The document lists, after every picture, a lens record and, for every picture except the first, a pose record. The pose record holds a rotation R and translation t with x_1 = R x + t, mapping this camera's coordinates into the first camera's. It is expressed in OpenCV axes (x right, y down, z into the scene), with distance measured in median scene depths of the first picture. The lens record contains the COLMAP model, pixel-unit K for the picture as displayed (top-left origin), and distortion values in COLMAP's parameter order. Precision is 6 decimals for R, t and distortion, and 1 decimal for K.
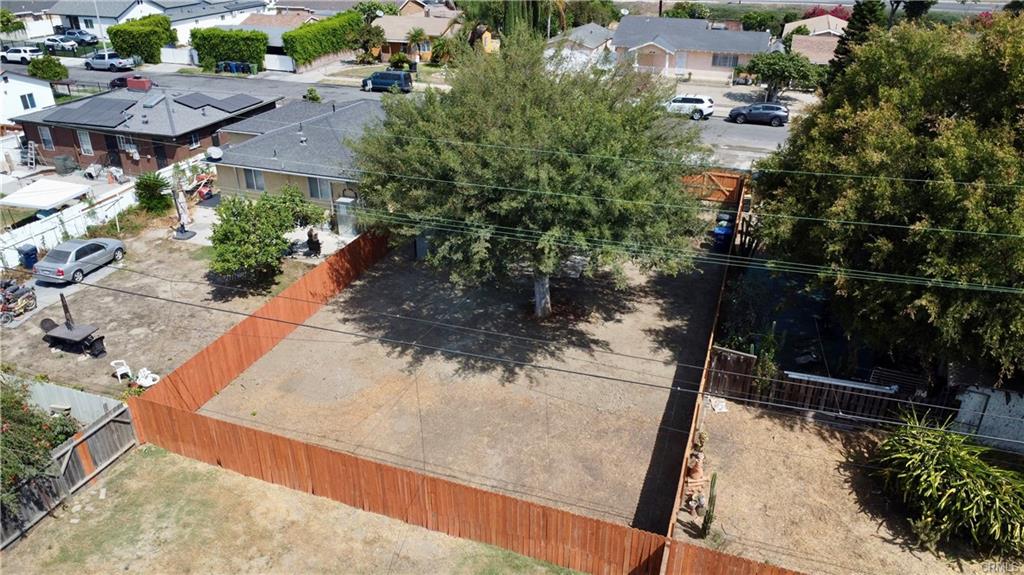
lens RADIAL K [[738.5, 0, 512.0], [0, 738.5, 287.5], [0, 0, 1]] dist [-0.015192, -0.030628]
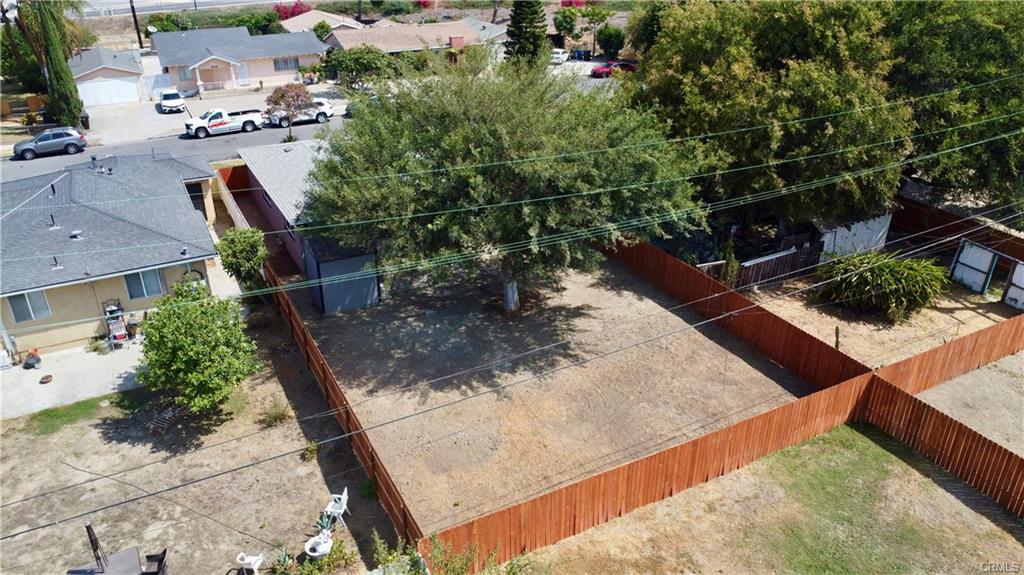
lens RADIAL K [[738.5, 0, 512.0], [0, 738.5, 287.5], [0, 0, 1]] dist [-0.015192, -0.030628]
pose [[0.674981, -0.337173, 0.656289, -0.646626], [0.335721, 0.932417, 0.133753, -0.133072], [-0.657033, 0.130049, 0.742560, 0.221687]]
